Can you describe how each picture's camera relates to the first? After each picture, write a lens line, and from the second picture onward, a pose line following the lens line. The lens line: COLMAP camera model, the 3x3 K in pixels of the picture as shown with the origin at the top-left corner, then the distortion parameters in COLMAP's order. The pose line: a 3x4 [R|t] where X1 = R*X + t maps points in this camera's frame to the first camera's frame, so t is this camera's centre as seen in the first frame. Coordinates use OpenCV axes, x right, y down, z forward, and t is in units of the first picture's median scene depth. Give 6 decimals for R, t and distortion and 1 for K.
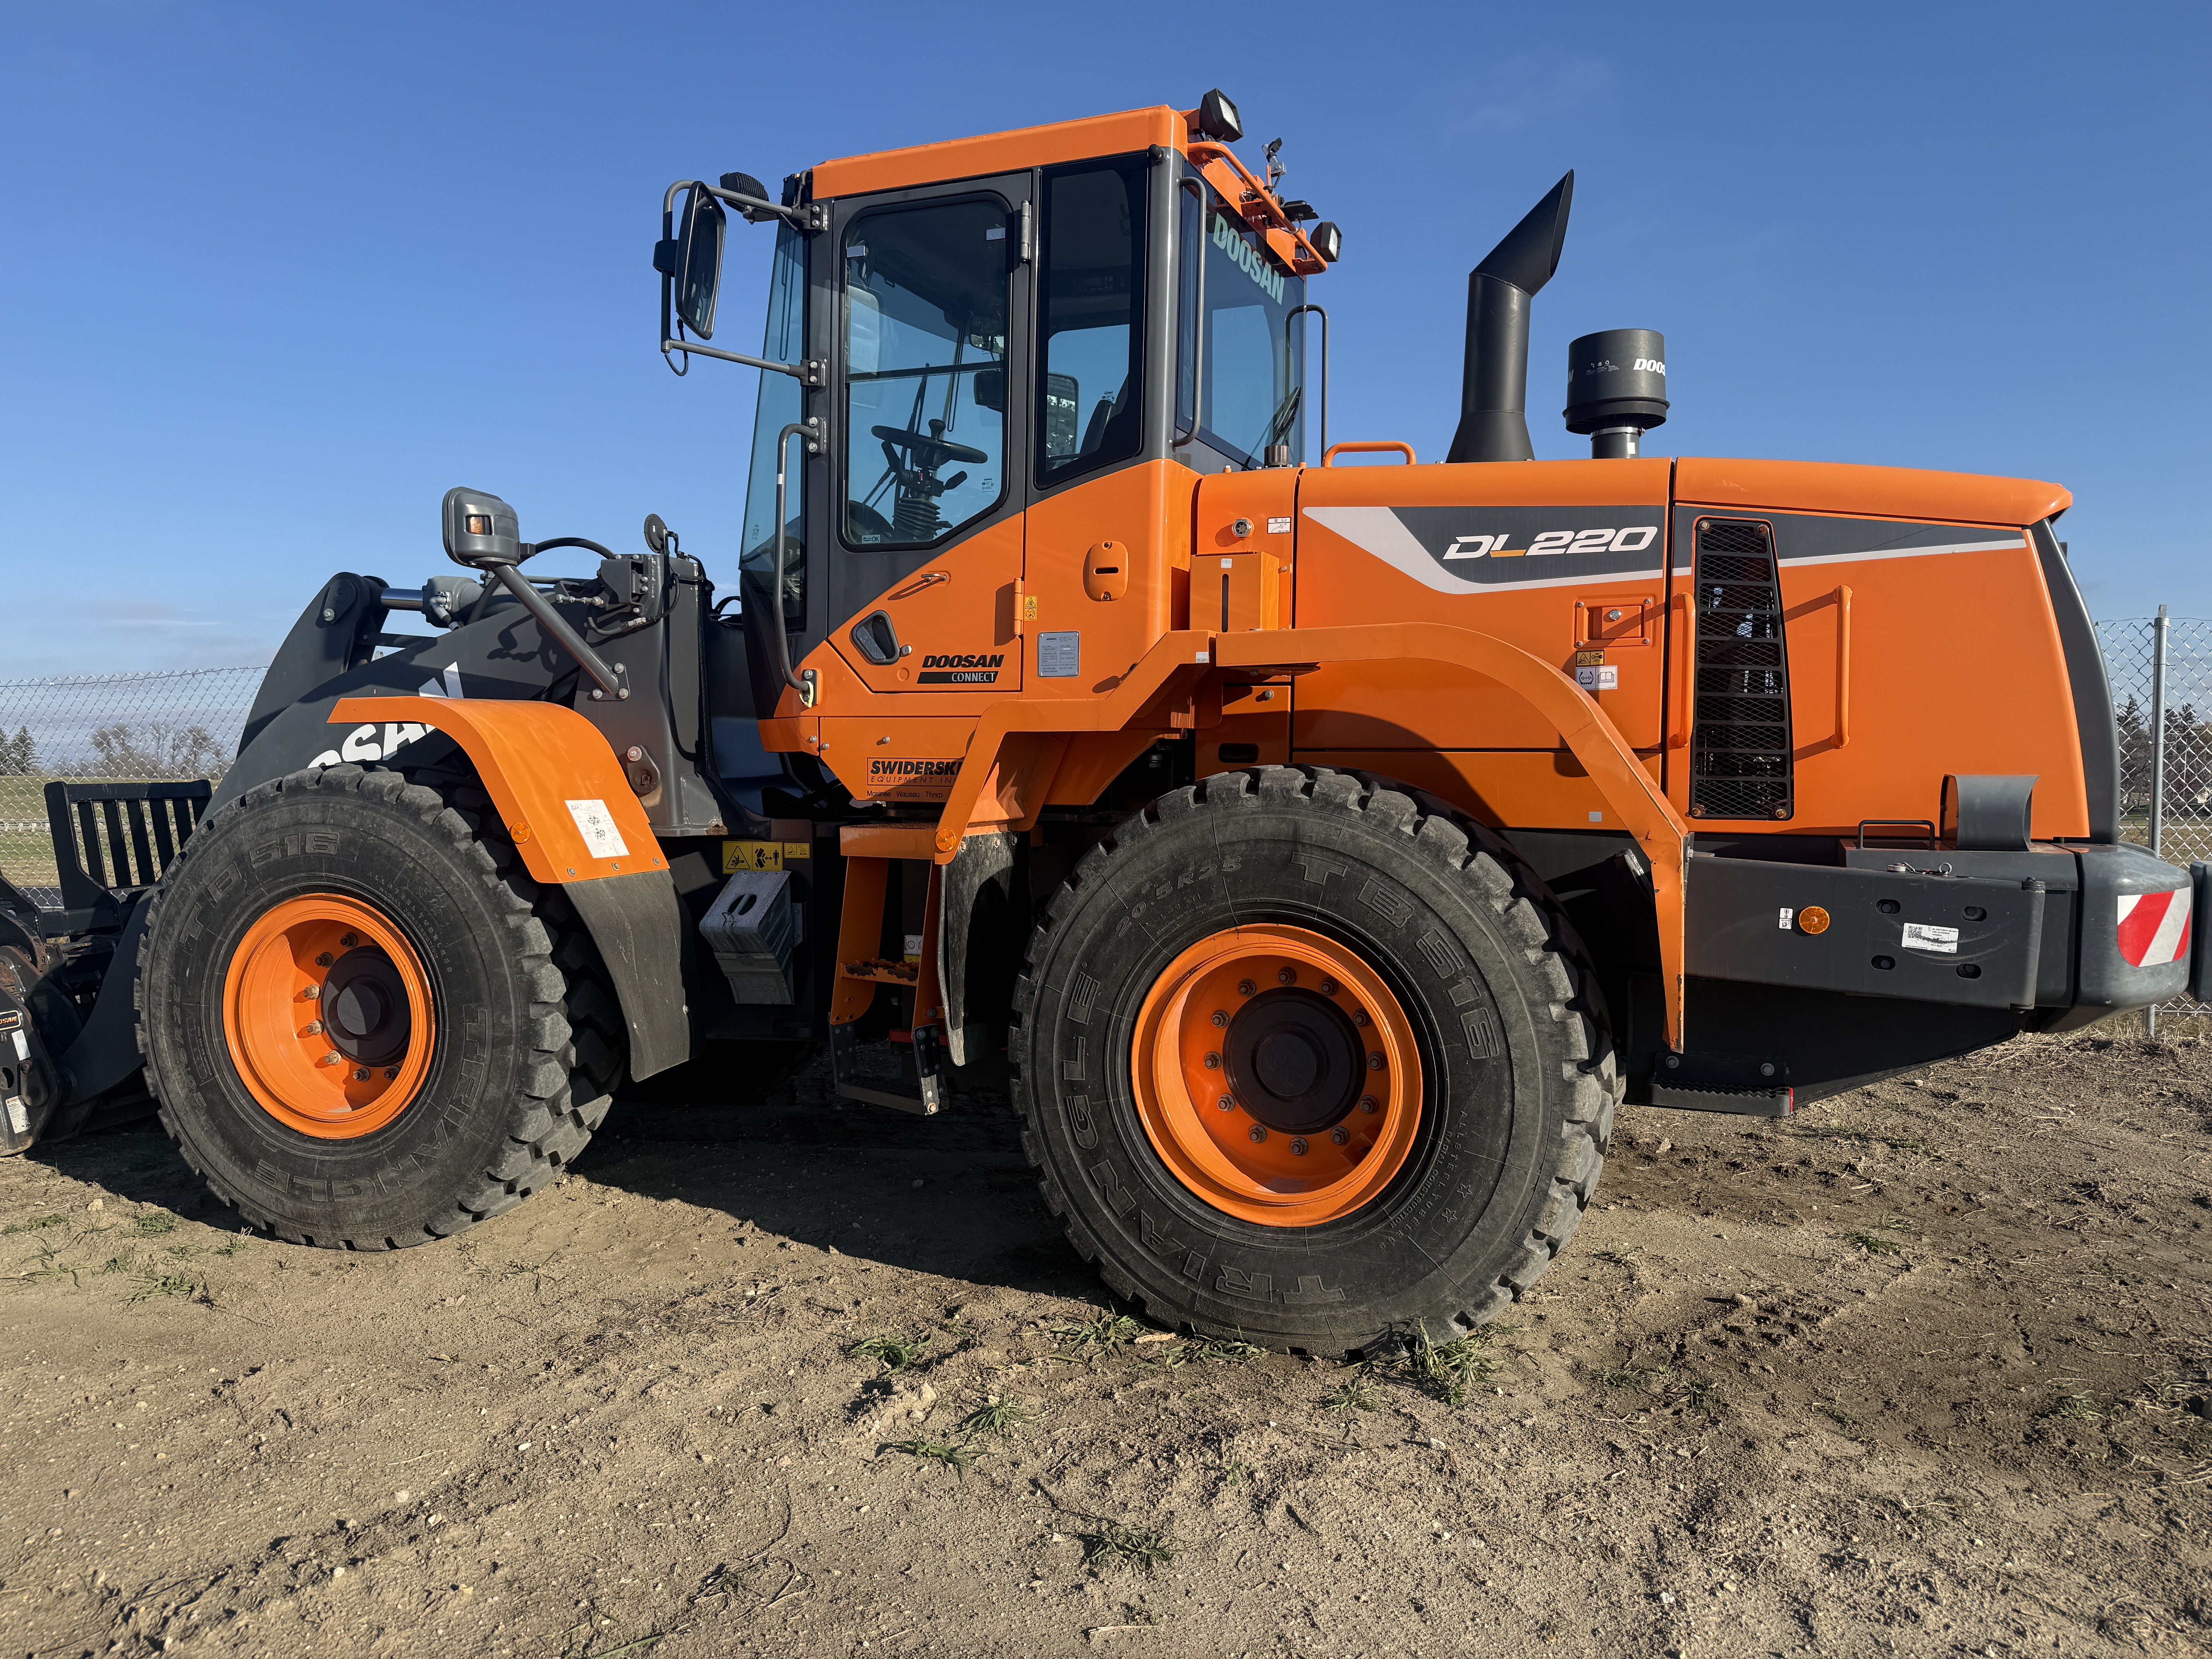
lens RADIAL K [[1550.7, 0, 1096.5], [0, 1550.7, 838.0], [0, 0, 1]] dist [0.019025, -0.017111]
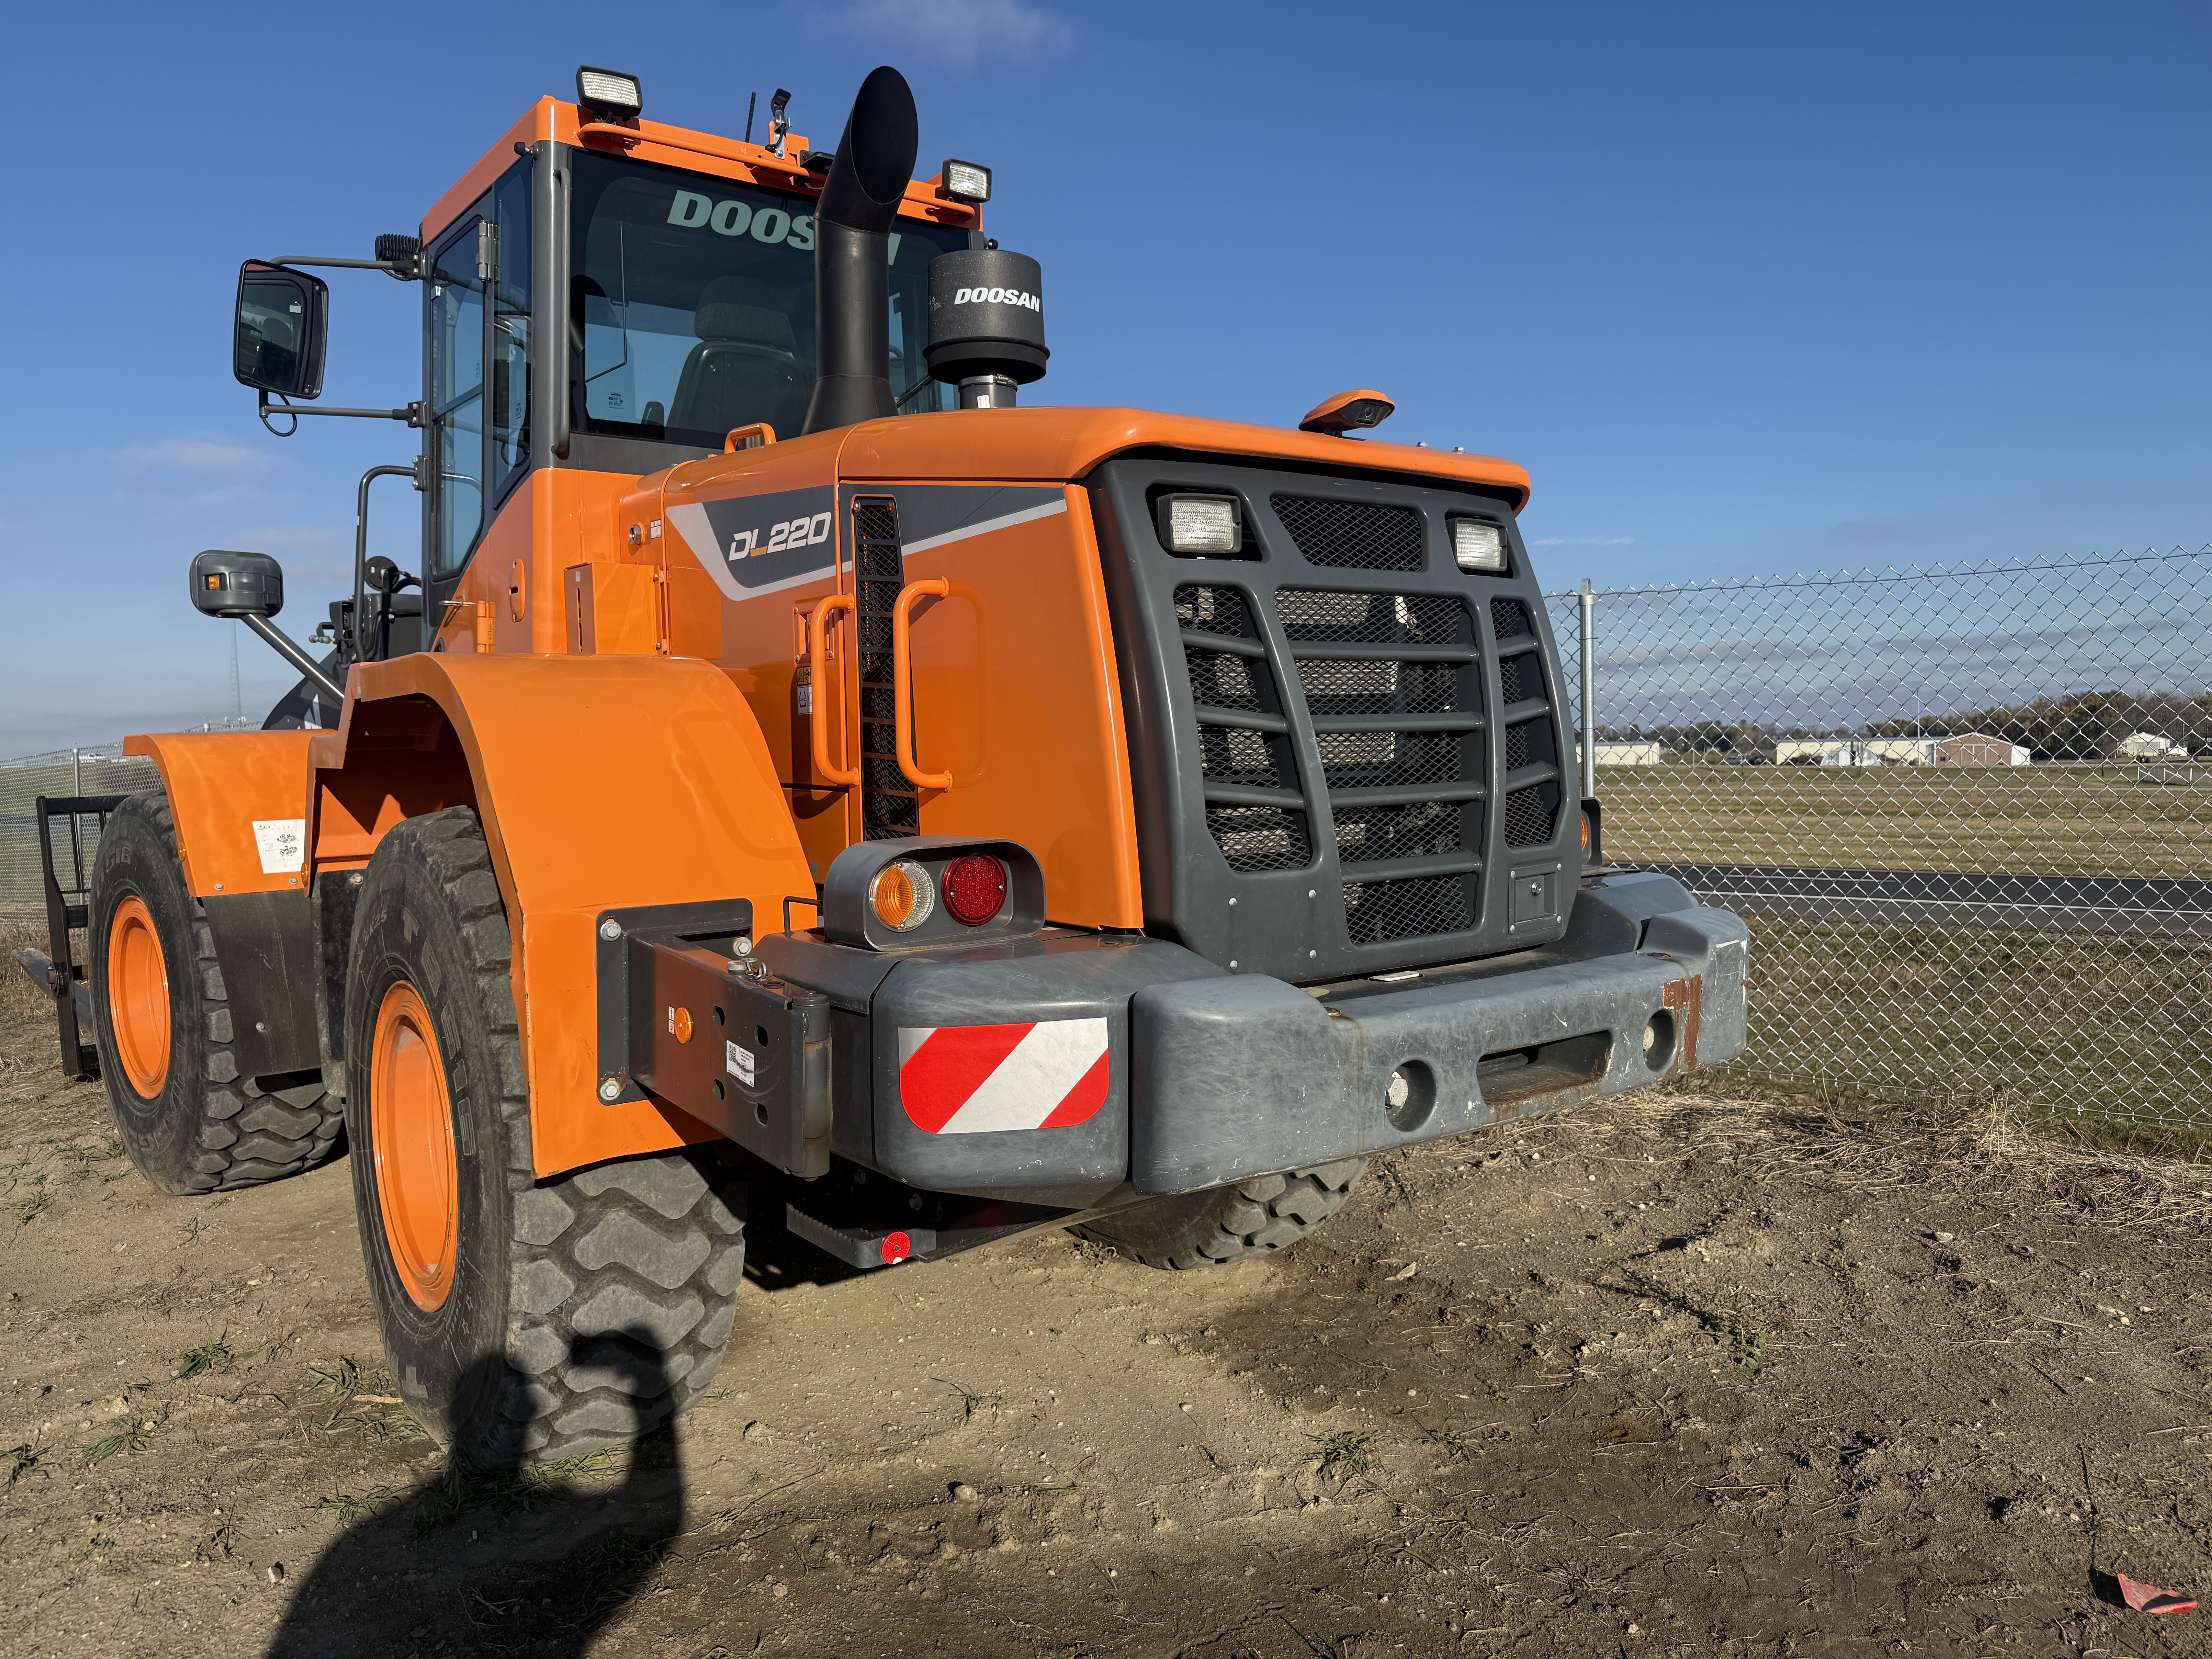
lens RADIAL K [[1550.7, 0, 1100.7], [0, 1550.7, 814.9], [0, 0, 1]] dist [0.019025, -0.017111]
pose [[0.871979, 0.006688, -0.489498, 0.854691], [0.005044, 0.999731, 0.022645, -0.058389], [0.489518, -0.022215, 0.871710, 0.352477]]
